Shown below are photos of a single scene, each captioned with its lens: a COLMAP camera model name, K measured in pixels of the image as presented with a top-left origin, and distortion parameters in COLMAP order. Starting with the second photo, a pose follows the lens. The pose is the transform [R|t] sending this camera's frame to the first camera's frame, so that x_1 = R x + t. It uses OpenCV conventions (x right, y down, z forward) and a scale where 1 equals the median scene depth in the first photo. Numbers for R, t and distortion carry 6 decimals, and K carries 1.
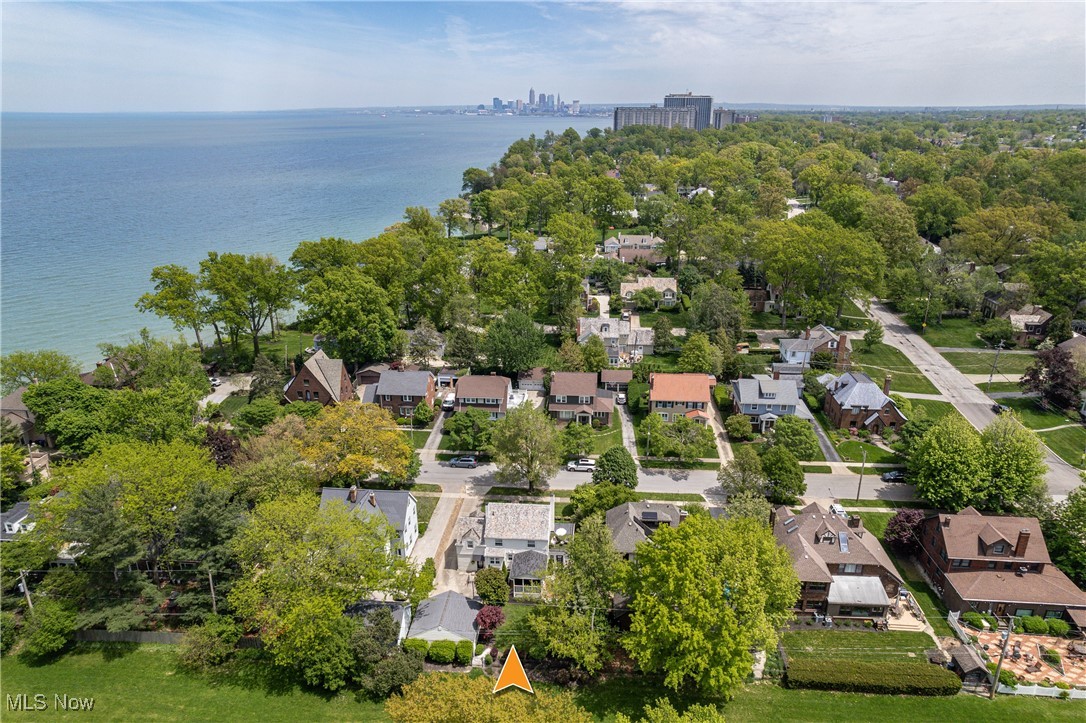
lens RADIAL K [[696.9, 0, 543.0], [0, 696.9, 361.5], [0, 0, 1]] dist [-0.061003, 0.065609]
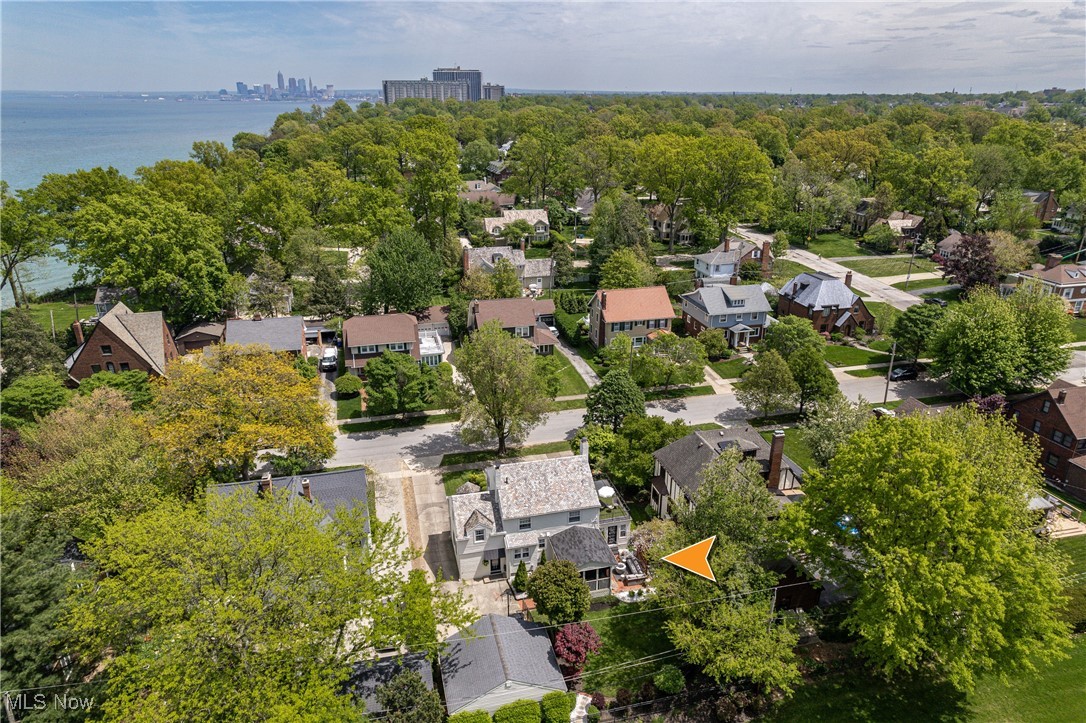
lens RADIAL K [[696.9, 0, 543.0], [0, 696.9, 361.5], [0, 0, 1]] dist [-0.061003, 0.065609]
pose [[0.946827, -0.111100, 0.301952, -0.149918], [0.105940, 0.993809, 0.033467, 0.063225], [-0.303801, 0.000301, 0.952735, 0.261860]]
